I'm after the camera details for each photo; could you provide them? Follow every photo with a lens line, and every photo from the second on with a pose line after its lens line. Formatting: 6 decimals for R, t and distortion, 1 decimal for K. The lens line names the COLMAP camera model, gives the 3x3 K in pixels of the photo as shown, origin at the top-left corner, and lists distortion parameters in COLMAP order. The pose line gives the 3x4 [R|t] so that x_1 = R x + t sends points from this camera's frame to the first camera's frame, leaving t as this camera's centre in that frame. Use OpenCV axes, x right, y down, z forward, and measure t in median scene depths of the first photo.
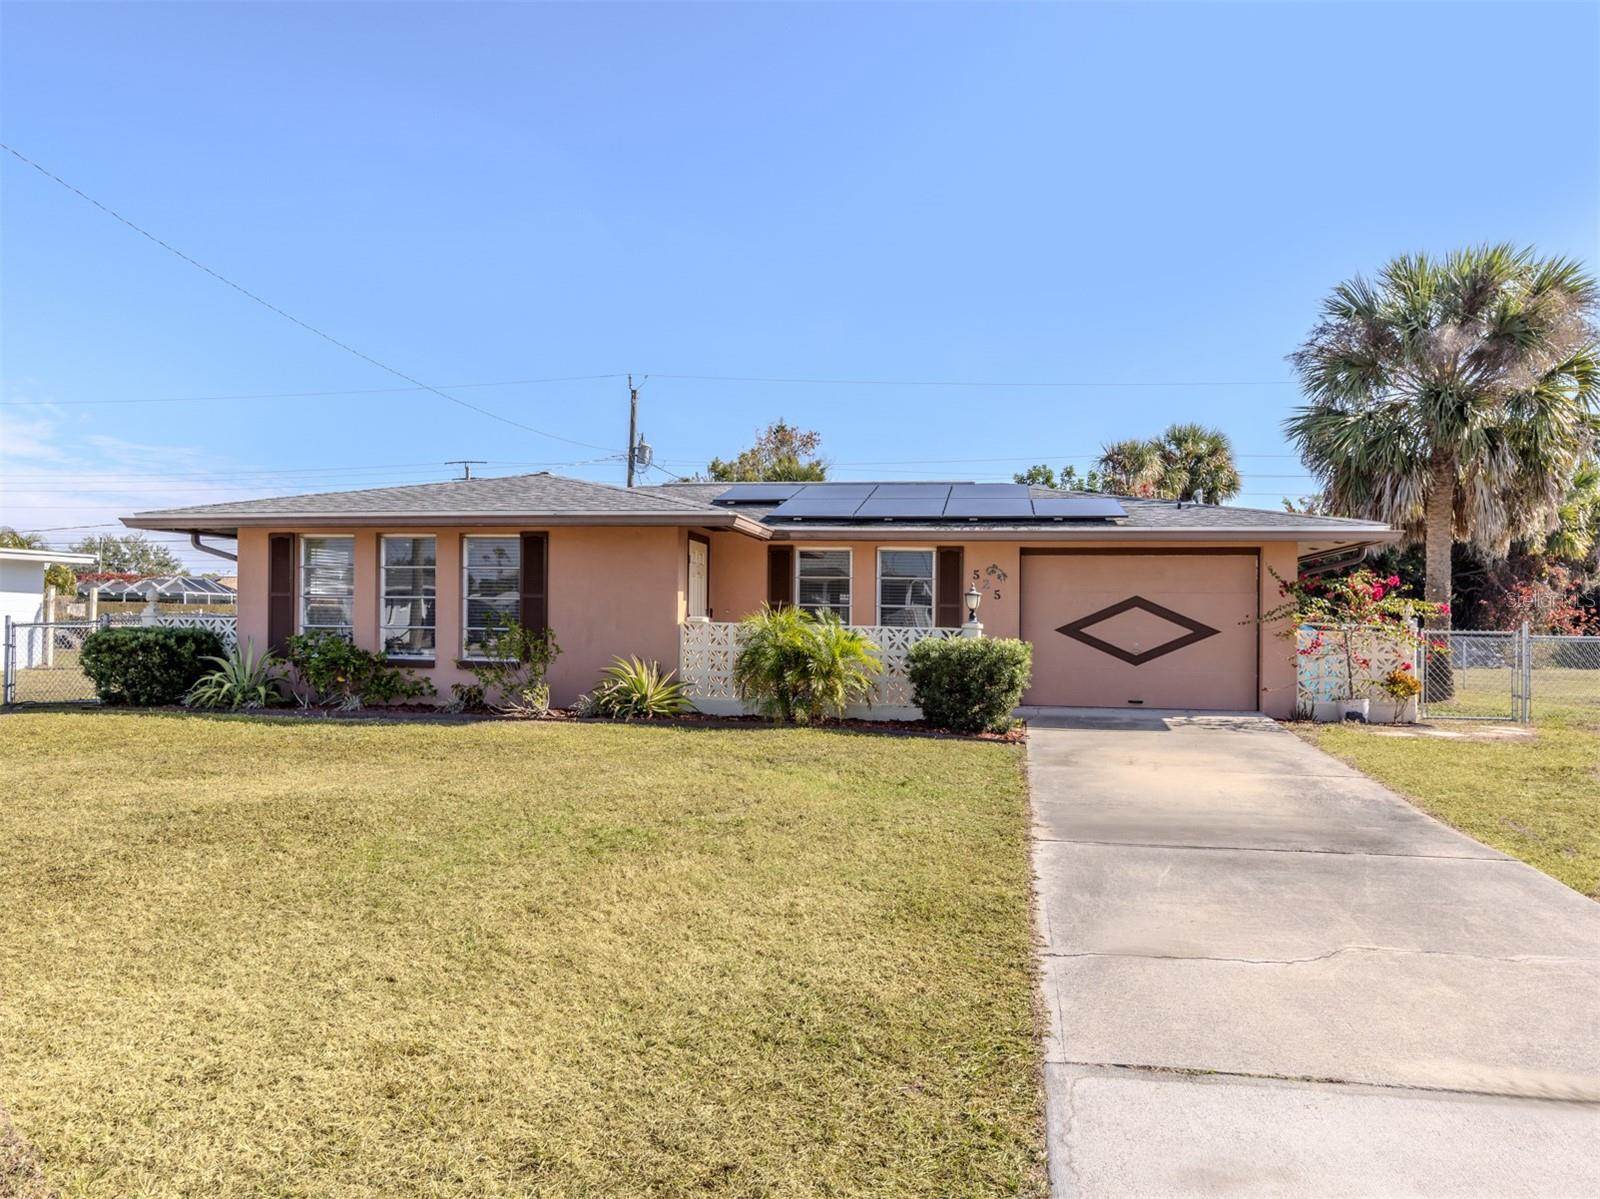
lens RADIAL K [[1622.9, 0, 800.0], [0, 1622.9, 599.5], [0, 0, 1]] dist [0.001147, -0.013265]
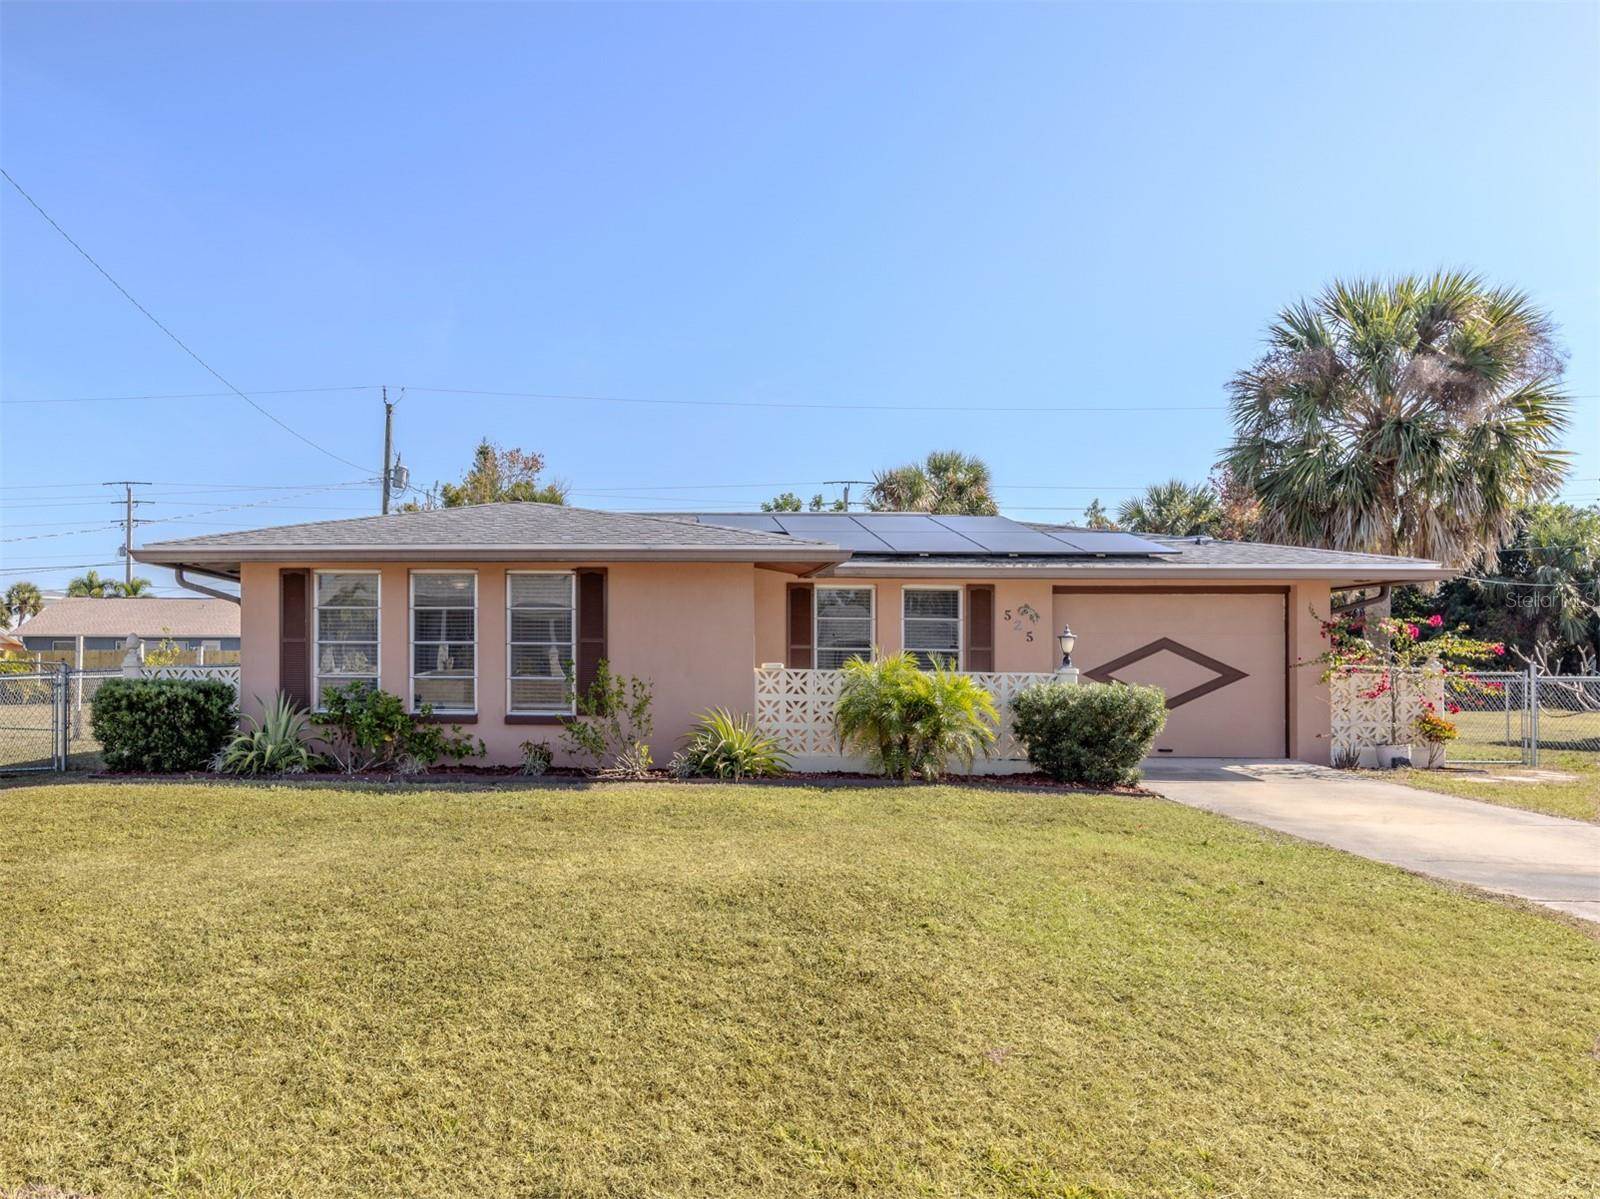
lens RADIAL K [[1791.5, 0, 800.0], [0, 1791.5, 599.5], [0, 0, 1]] dist [0.010746, 0.014967]
pose [[0.984850, 0.000068, 0.173407, -0.218766], [0.003845, 0.999746, -0.022229, -0.002346], [-0.173365, 0.022559, 0.984599, 0.020865]]
